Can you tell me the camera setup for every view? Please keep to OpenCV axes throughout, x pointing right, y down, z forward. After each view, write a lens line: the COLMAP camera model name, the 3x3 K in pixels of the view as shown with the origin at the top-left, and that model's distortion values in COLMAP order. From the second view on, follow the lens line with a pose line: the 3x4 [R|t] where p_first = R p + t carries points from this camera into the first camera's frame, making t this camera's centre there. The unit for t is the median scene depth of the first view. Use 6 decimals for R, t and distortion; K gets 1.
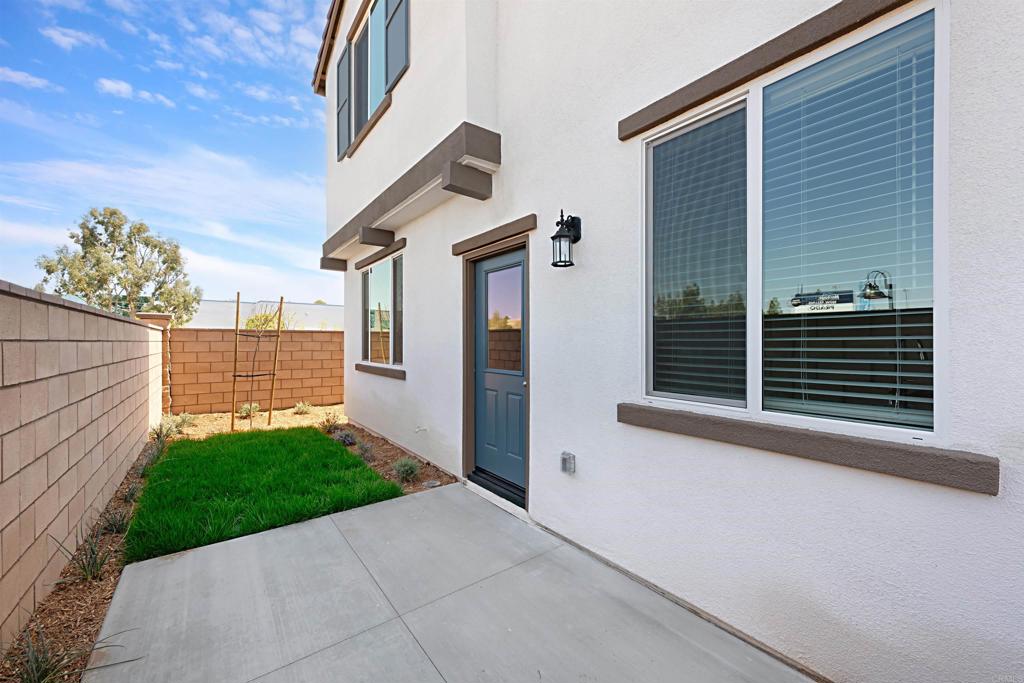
lens RADIAL K [[401.6, 0, 514.3], [0, 401.6, 342.1], [0, 0, 1]] dist [-0.002002, 0.000642]
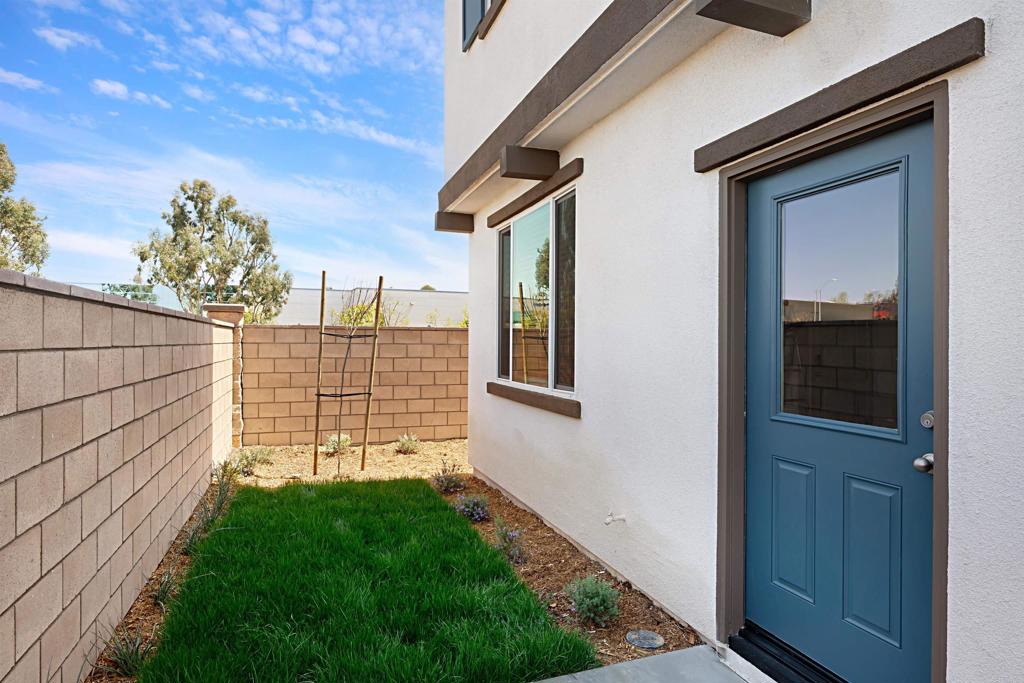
lens RADIAL K [[580.5, 0, 512.3], [0, 580.5, 341.1], [0, 0, 1]] dist [-0.001001, -0.001282]
pose [[0.954291, 0.005727, -0.298824, -0.107045], [-0.006383, 0.999979, -0.001222, -0.008433], [0.298811, 0.003073, 0.954307, 0.189547]]
